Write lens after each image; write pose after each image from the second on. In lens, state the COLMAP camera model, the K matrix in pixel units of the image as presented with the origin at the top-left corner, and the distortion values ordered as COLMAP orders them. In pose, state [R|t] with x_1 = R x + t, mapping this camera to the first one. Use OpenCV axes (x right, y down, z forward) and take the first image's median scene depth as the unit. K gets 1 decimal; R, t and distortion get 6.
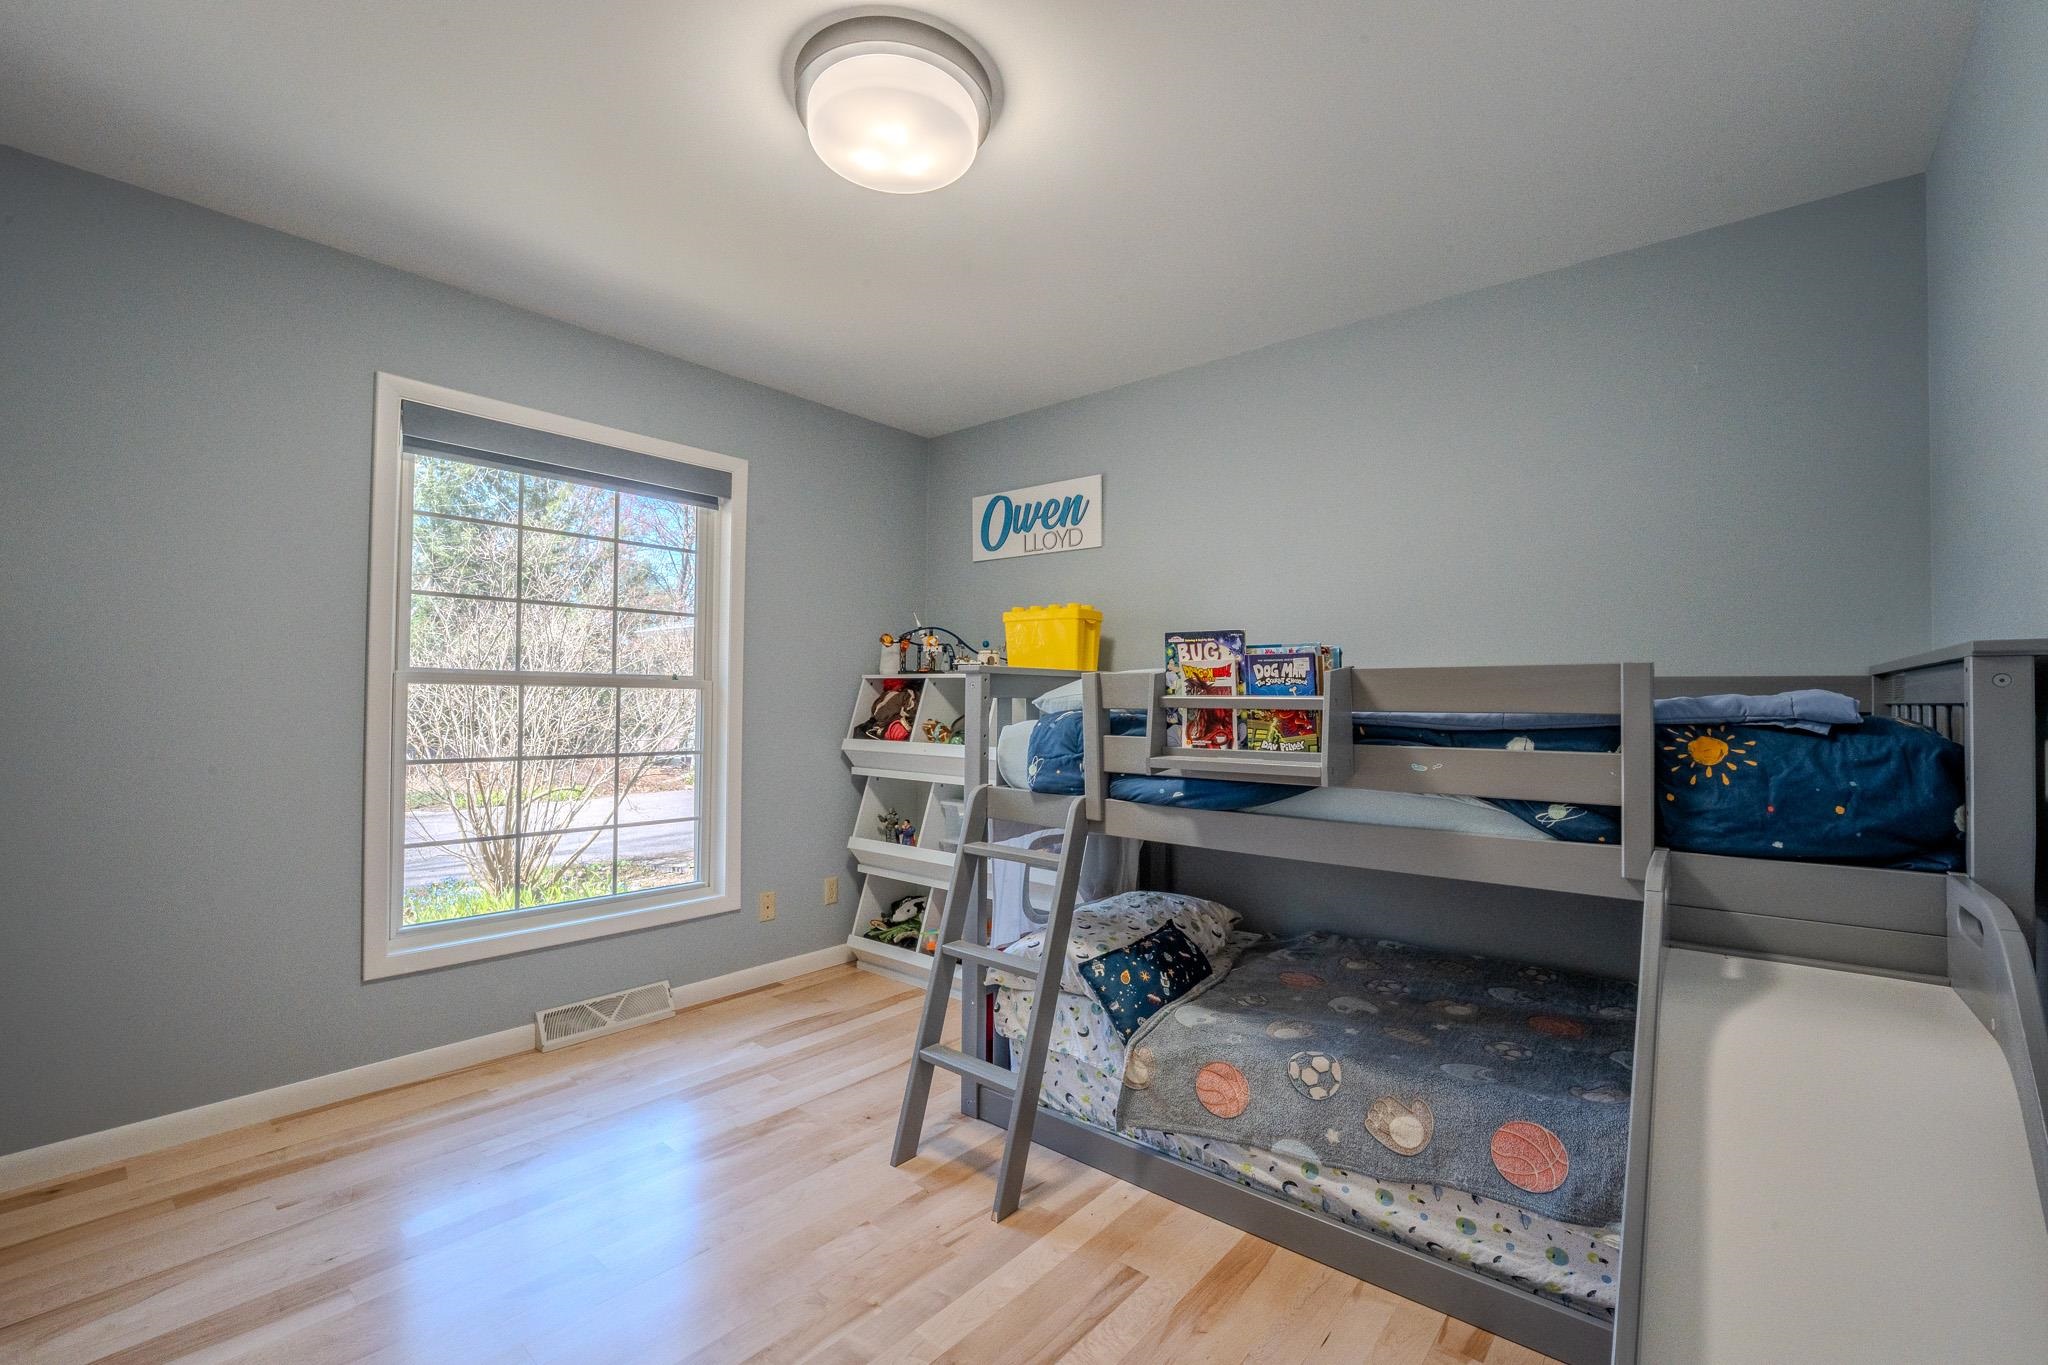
lens RADIAL K [[889.3, 0, 1024.0], [0, 889.3, 682.5], [0, 0, 1]] dist [0.000509, 0.000011]
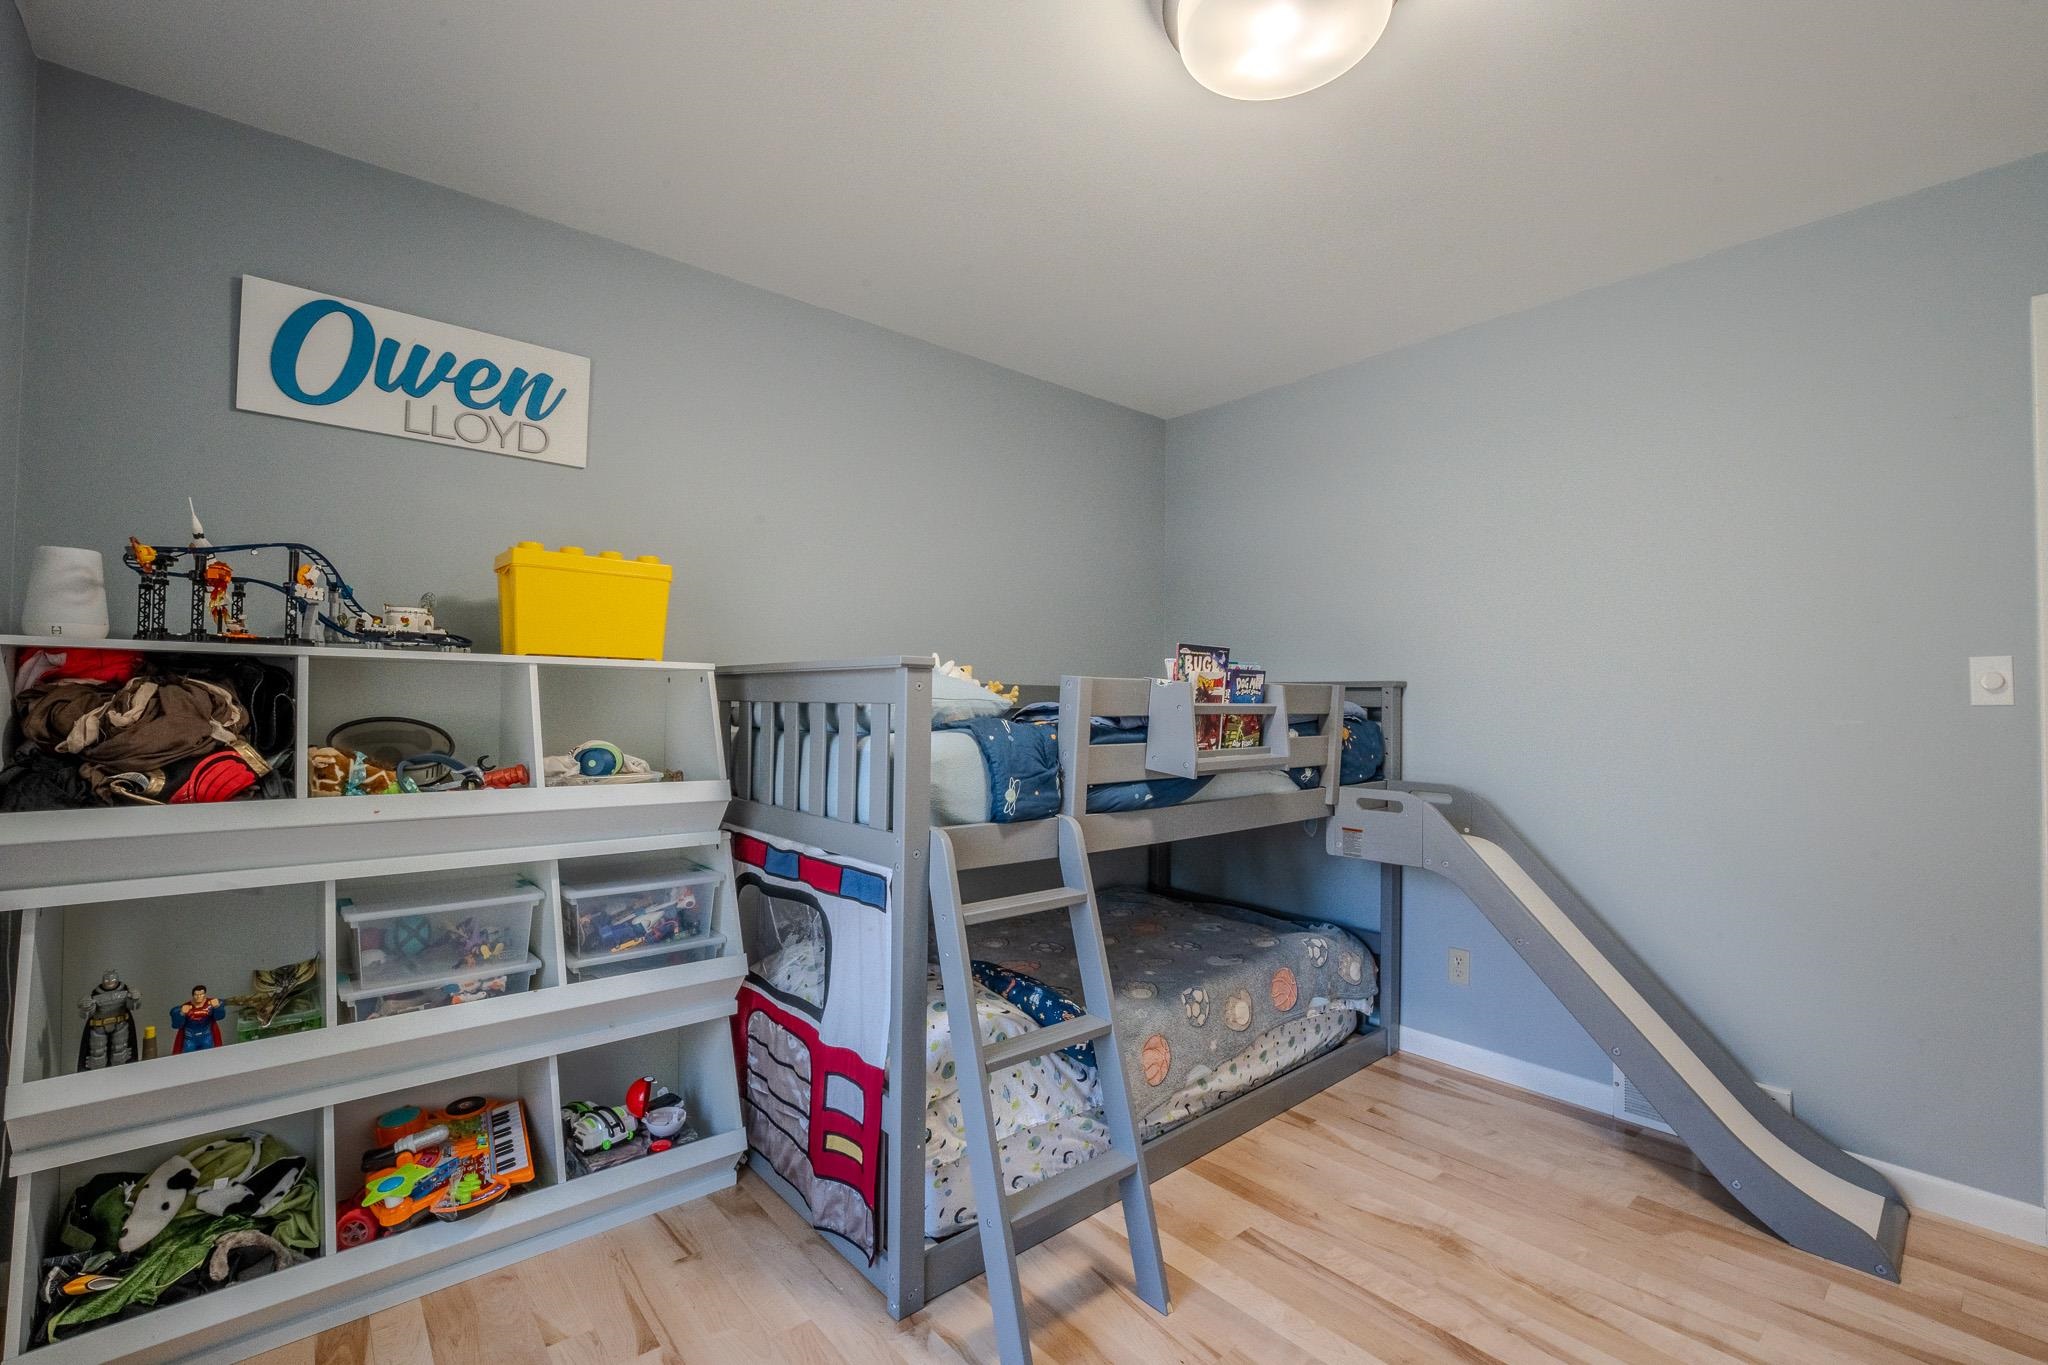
lens RADIAL K [[901.8, 0, 1024.0], [0, 901.8, 682.5], [0, 0, 1]] dist [-0.003131, -0.000304]
pose [[0.146545, 0.015644, 0.989080, -0.952830], [-0.026396, 0.999581, -0.011899, 0.008282], [-0.988852, -0.024364, 0.146896, 1.053409]]
